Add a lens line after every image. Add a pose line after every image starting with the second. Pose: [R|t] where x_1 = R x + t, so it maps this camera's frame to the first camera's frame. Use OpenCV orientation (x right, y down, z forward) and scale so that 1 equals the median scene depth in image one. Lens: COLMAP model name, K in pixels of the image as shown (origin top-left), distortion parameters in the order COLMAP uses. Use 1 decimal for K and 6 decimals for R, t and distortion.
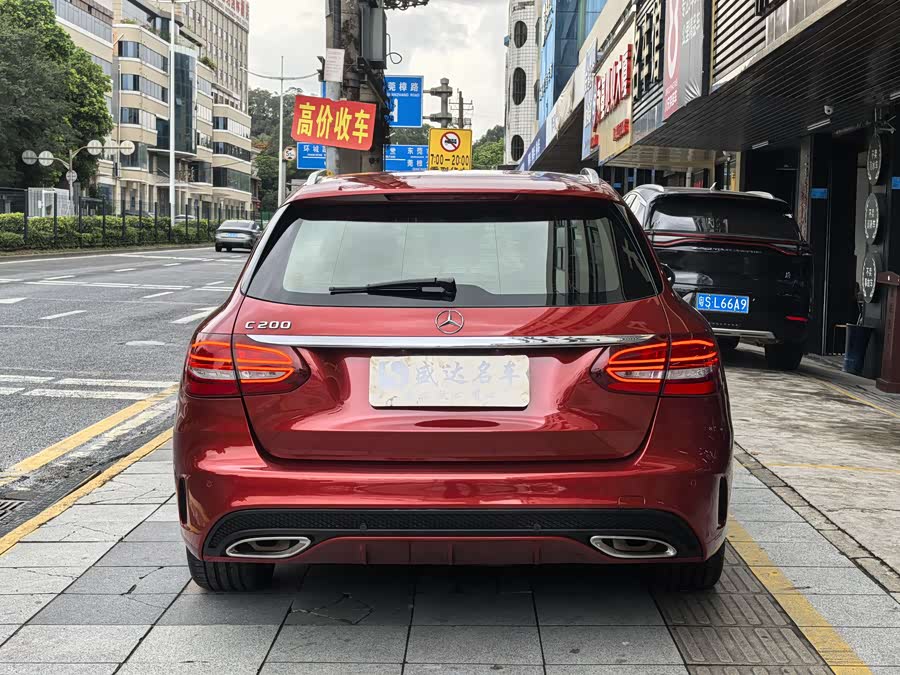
lens RADIAL K [[1386.9, 0, 450.0], [0, 1386.9, 337.5], [0, 0, 1]] dist [0.015811, 0.086543]
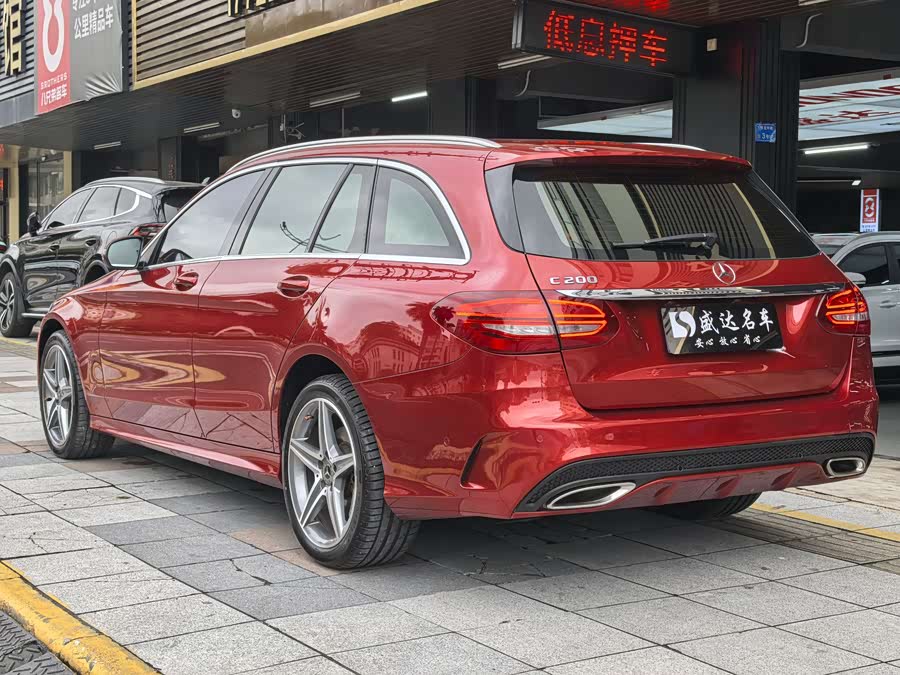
lens RADIAL K [[1386.9, 0, 450.0], [0, 1386.9, 337.5], [0, 0, 1]] dist [0.015811, 0.086543]
pose [[0.837773, -0.034618, 0.544920, -0.768029], [0.037957, 0.999266, 0.005126, 0.024576], [-0.544698, 0.016390, 0.838472, 0.193638]]
